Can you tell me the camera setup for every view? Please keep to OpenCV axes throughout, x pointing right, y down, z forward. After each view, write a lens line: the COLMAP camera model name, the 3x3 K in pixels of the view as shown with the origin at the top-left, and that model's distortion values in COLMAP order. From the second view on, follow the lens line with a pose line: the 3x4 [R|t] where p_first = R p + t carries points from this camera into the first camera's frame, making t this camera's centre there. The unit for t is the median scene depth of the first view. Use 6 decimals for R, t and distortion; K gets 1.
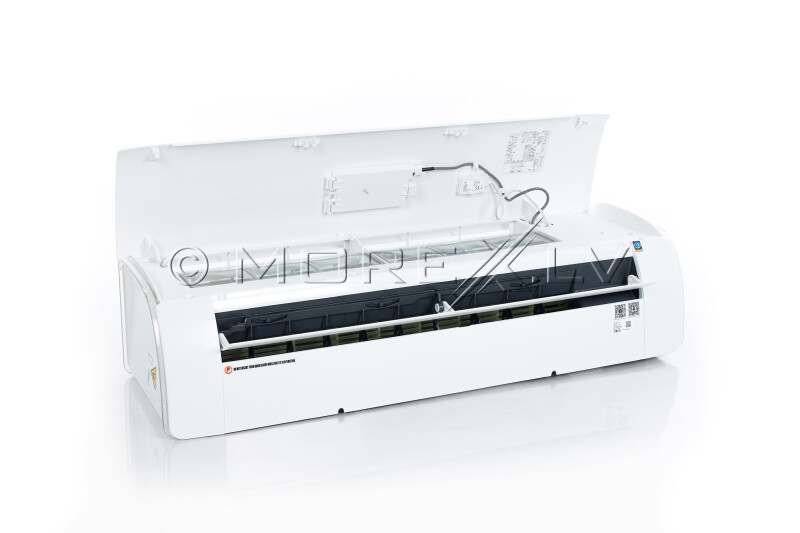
lens RADIAL K [[1170.1, 0, 400.0], [0, 1170.1, 266.5], [0, 0, 1]] dist [-0.130185, 0.002764]
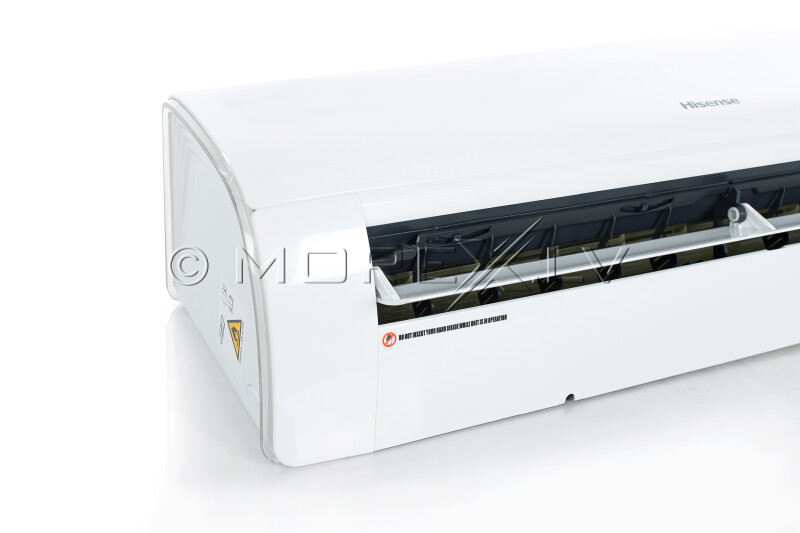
lens RADIAL K [[1170.1, 0, 400.0], [0, 1170.1, 266.5], [0, 0, 1]] dist [-0.130185, 0.002764]
pose [[0.999092, 0.034518, 0.024975, -0.150520], [-0.038290, 0.984528, 0.170994, -0.031063], [-0.018686, -0.171795, 0.984955, 0.473204]]
